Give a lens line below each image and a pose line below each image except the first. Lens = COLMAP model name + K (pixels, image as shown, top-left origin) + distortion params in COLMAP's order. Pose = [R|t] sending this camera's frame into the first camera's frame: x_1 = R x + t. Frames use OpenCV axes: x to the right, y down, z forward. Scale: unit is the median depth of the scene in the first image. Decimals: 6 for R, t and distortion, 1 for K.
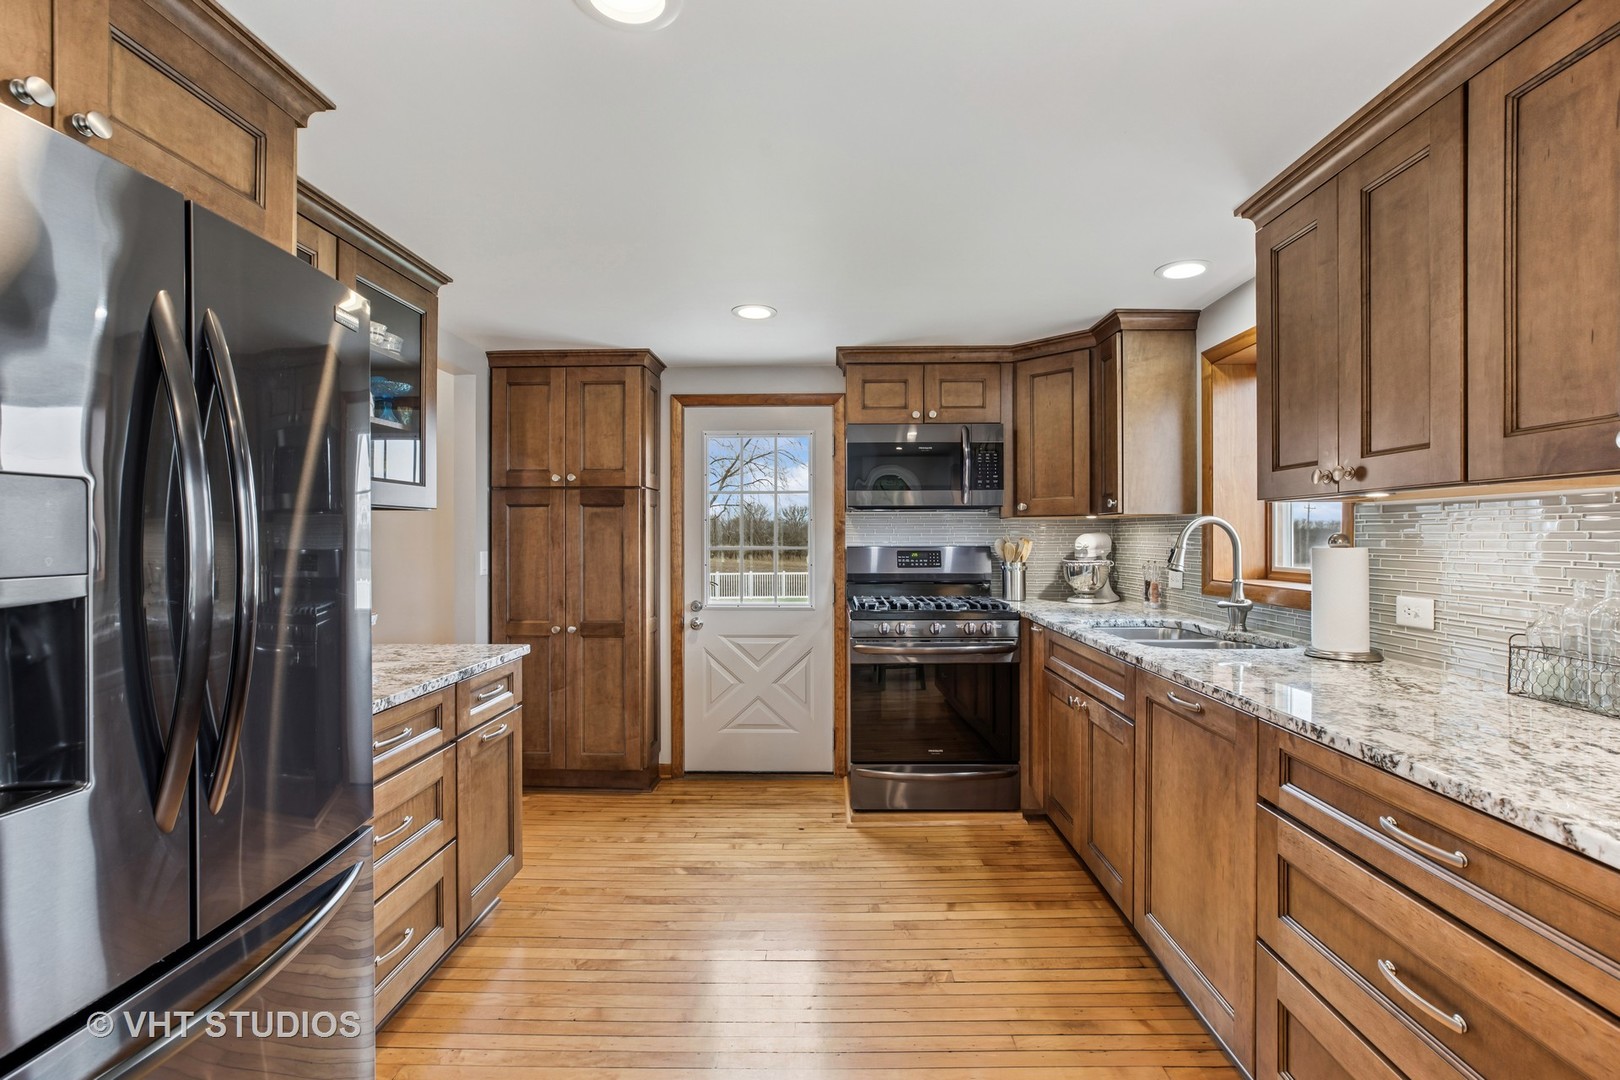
lens RADIAL K [[737.1, 0, 820.7], [0, 737.1, 542.1], [0, 0, 1]] dist [-0.016146, 0.009163]
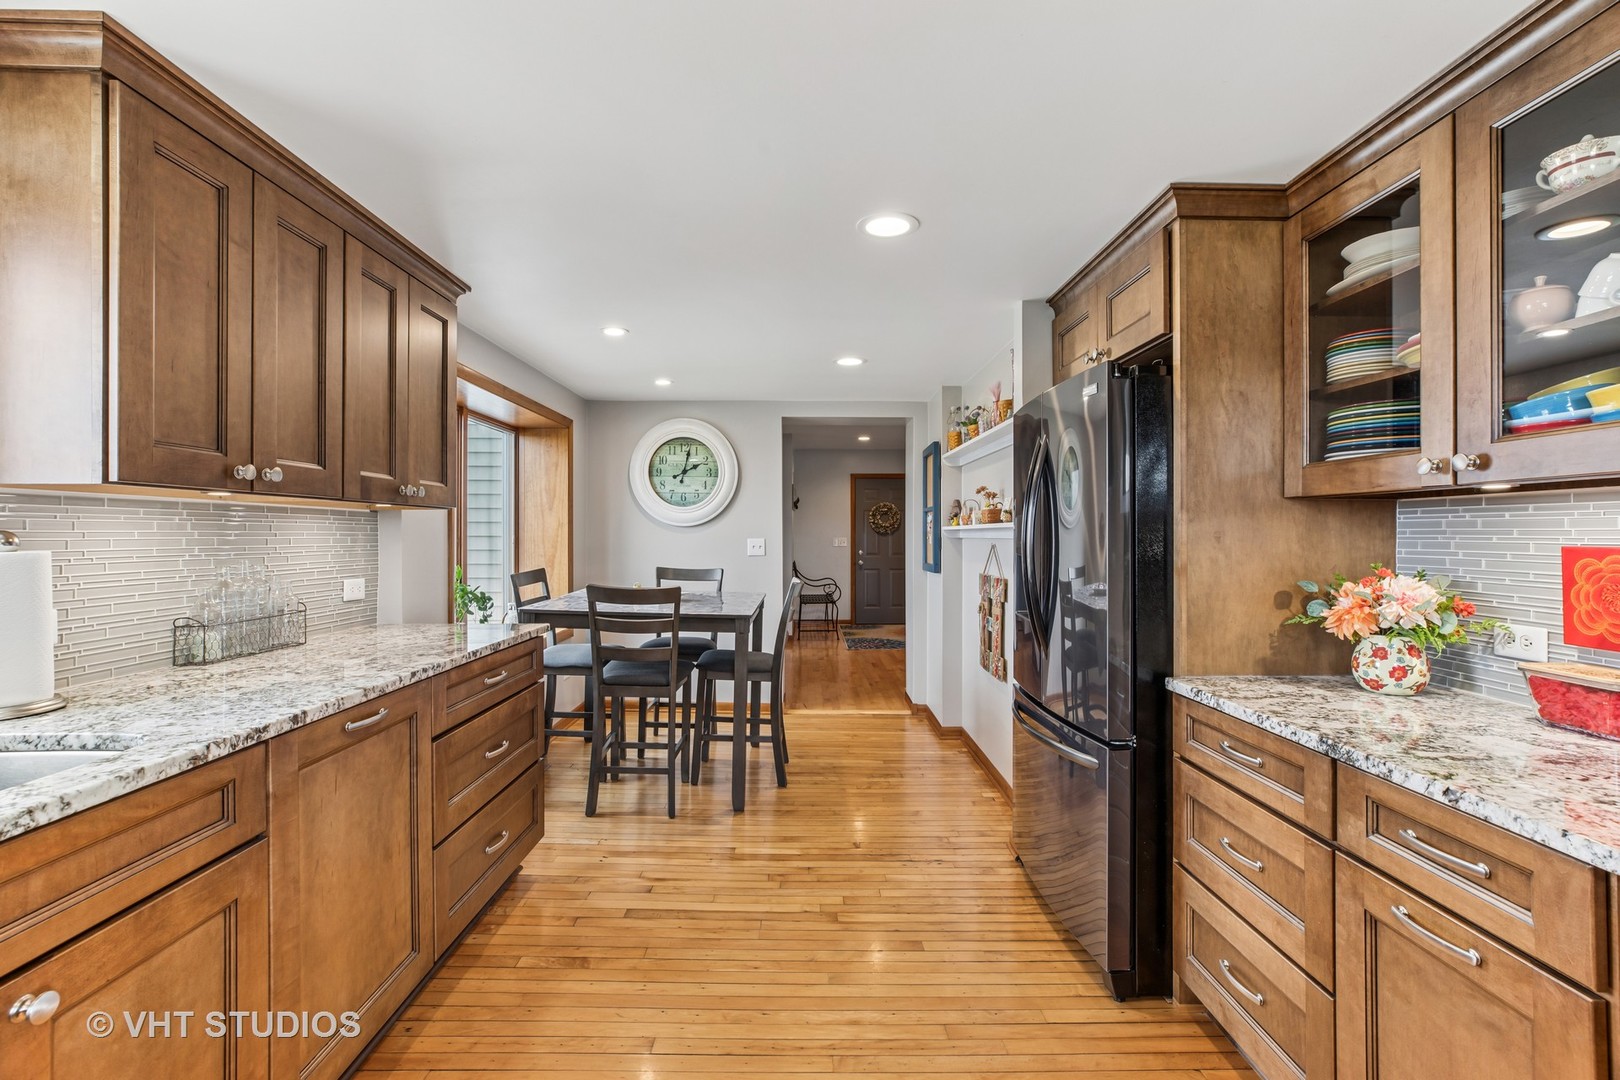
lens RADIAL K [[737.1, 0, 819.2], [0, 737.1, 533.0], [0, 0, 1]] dist [-0.016146, 0.009163]
pose [[-0.999576, 0.001242, -0.029096, -0.014196], [0.001081, 0.999984, 0.005555, -0.007219], [0.029102, 0.005521, -0.999561, 0.963391]]
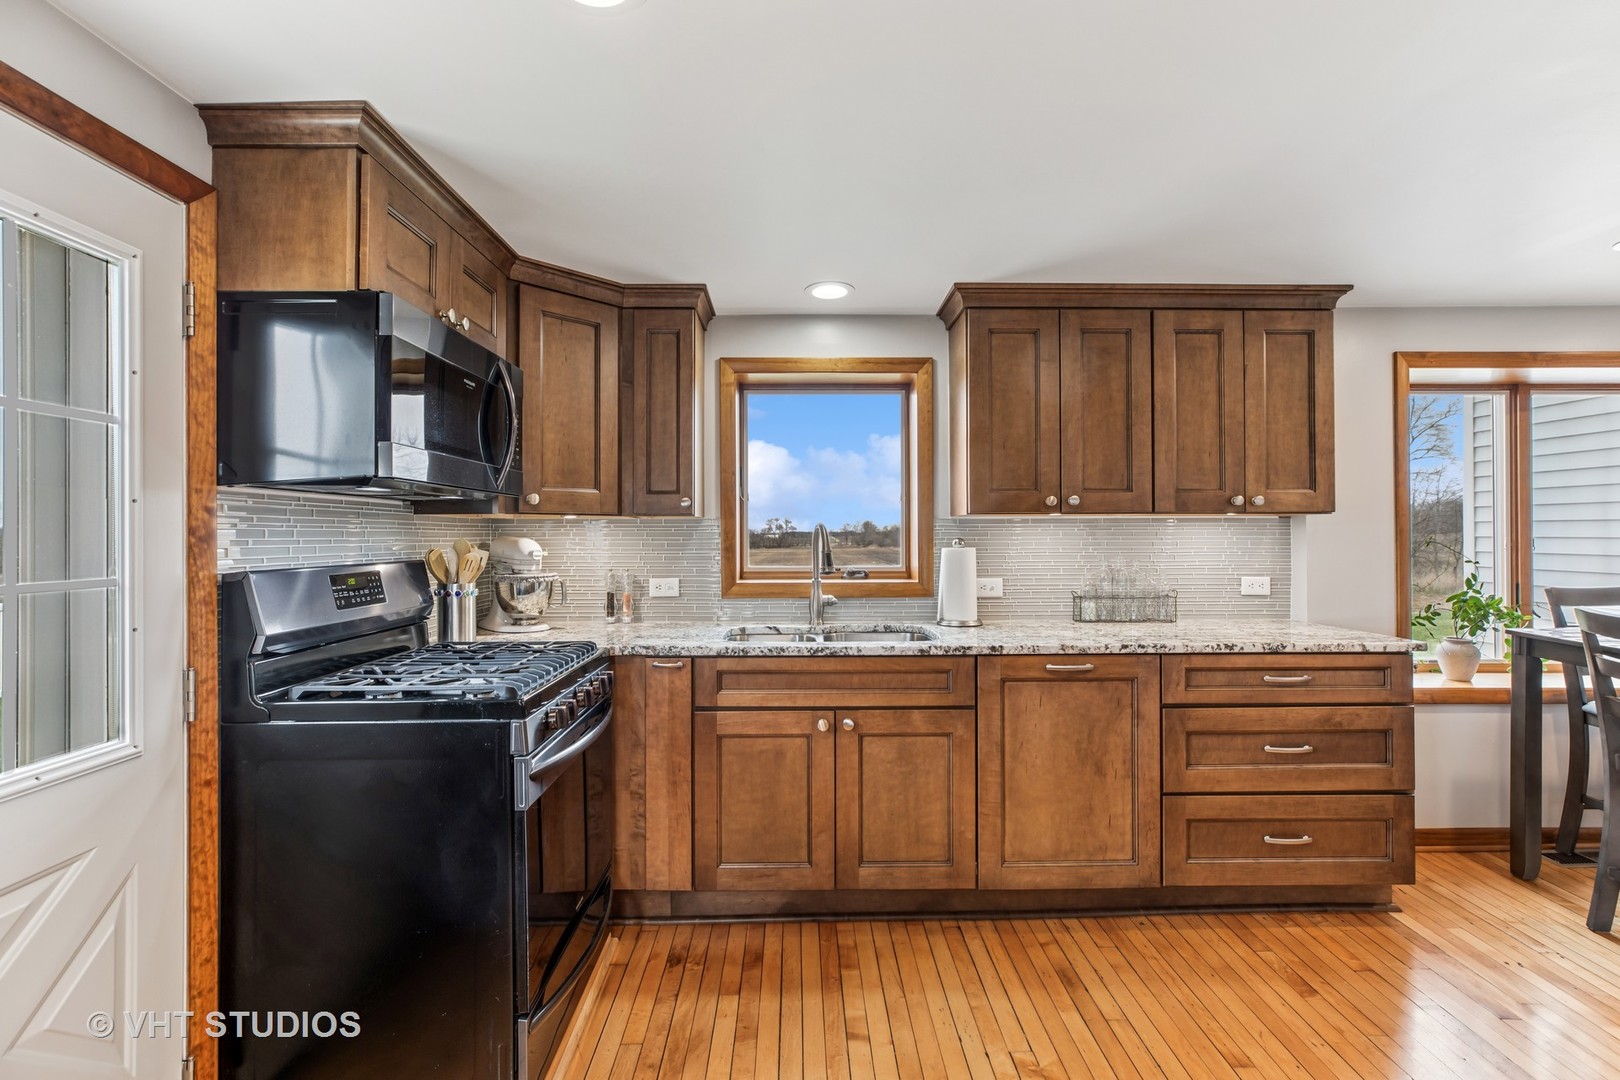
lens RADIAL K [[737.1, 0, 809.2], [0, 737.1, 530.6], [0, 0, 1]] dist [-0.016146, 0.009163]
pose [[-0.024178, 0.005877, 0.999690, -0.406791], [0.011054, 0.999923, -0.005611, -0.012084], [-0.999647, 0.010915, -0.024241, 0.753158]]
